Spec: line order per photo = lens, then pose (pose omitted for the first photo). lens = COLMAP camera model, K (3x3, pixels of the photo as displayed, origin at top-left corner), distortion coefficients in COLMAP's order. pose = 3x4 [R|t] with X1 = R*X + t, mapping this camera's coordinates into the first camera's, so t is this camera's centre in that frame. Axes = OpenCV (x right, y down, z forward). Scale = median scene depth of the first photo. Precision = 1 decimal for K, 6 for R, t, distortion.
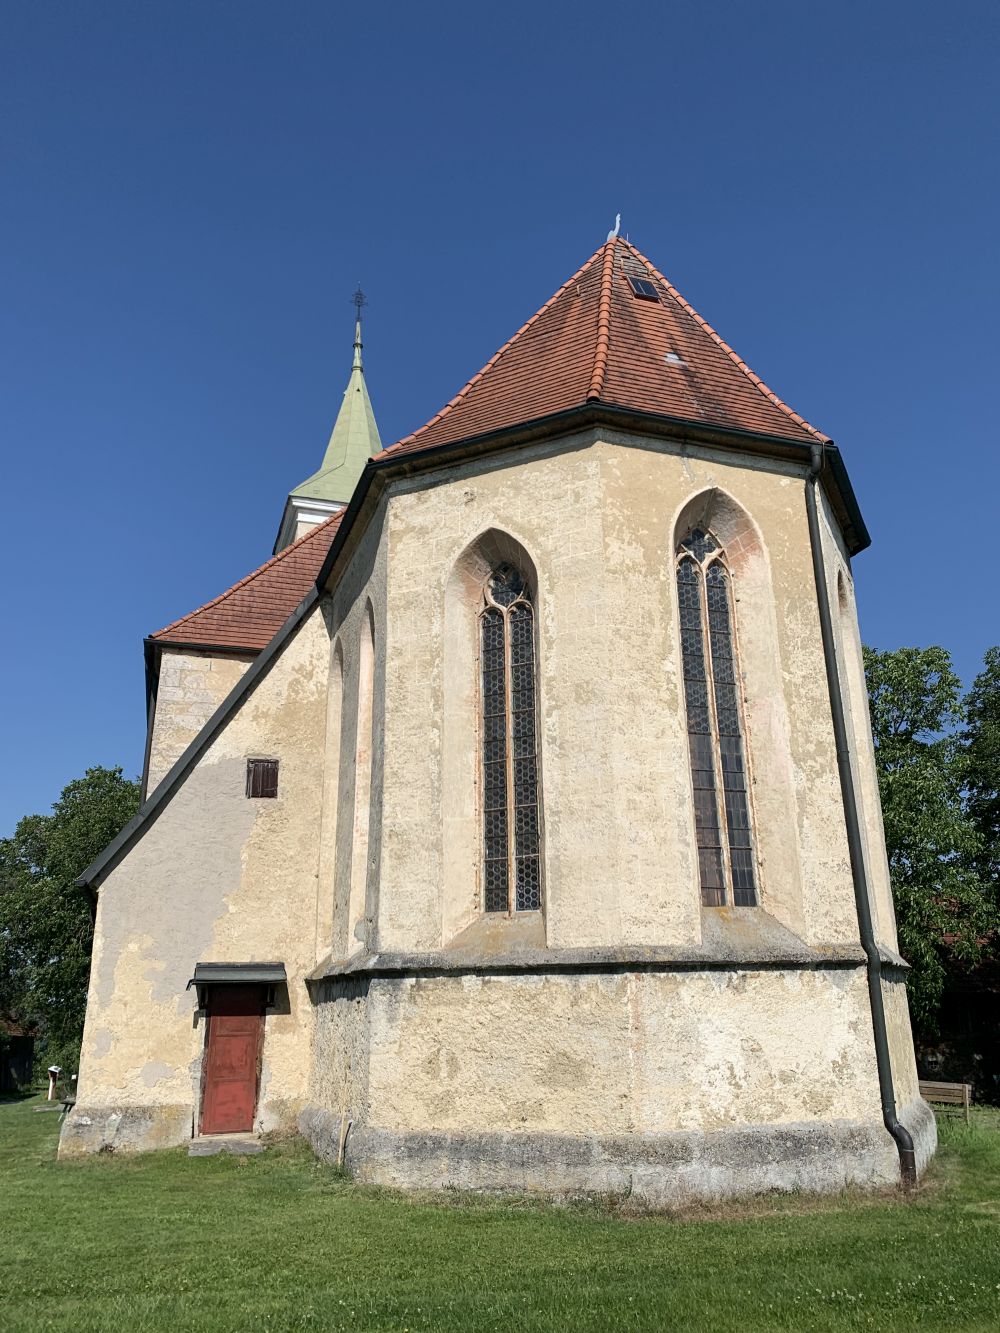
lens RADIAL K [[1022.3, 0, 505.8], [0, 1022.3, 660.6], [0, 0, 1]] dist [0.031201, -0.020551]
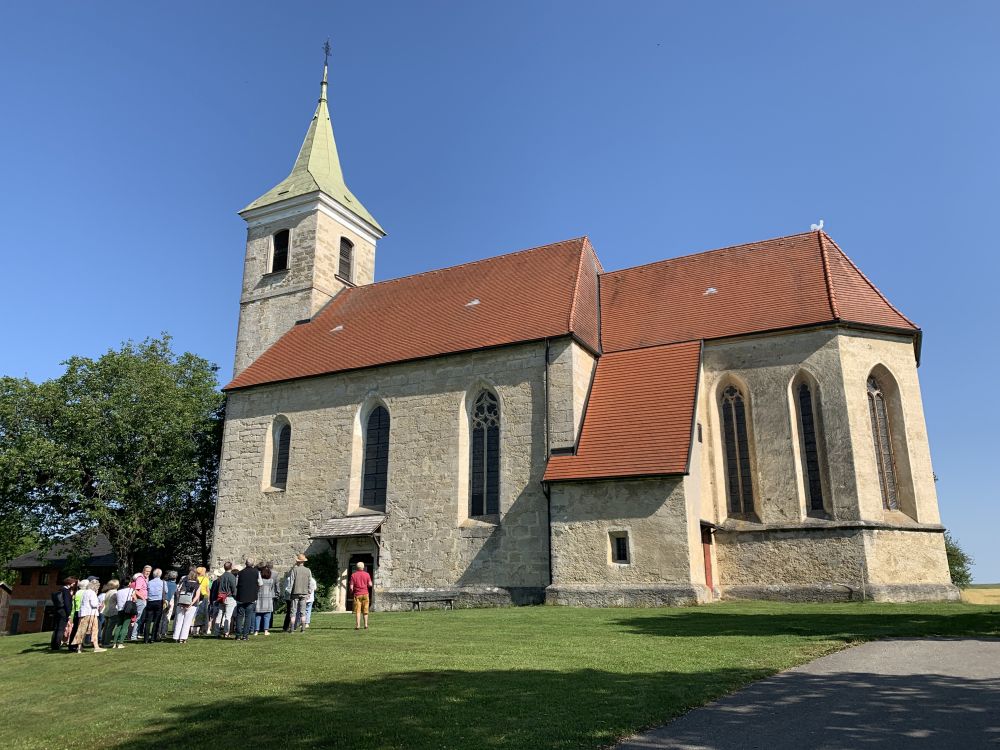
lens RADIAL K [[766.9, 0, 500.0], [0, 766.9, 375.0], [0, 0, 1]] dist [0.031201, -0.020551]
pose [[0.715542, 0.204476, 0.667974, -2.185199], [-0.229499, 0.971936, -0.051680, 0.242235], [-0.659796, -0.116320, 0.742388, 0.198711]]
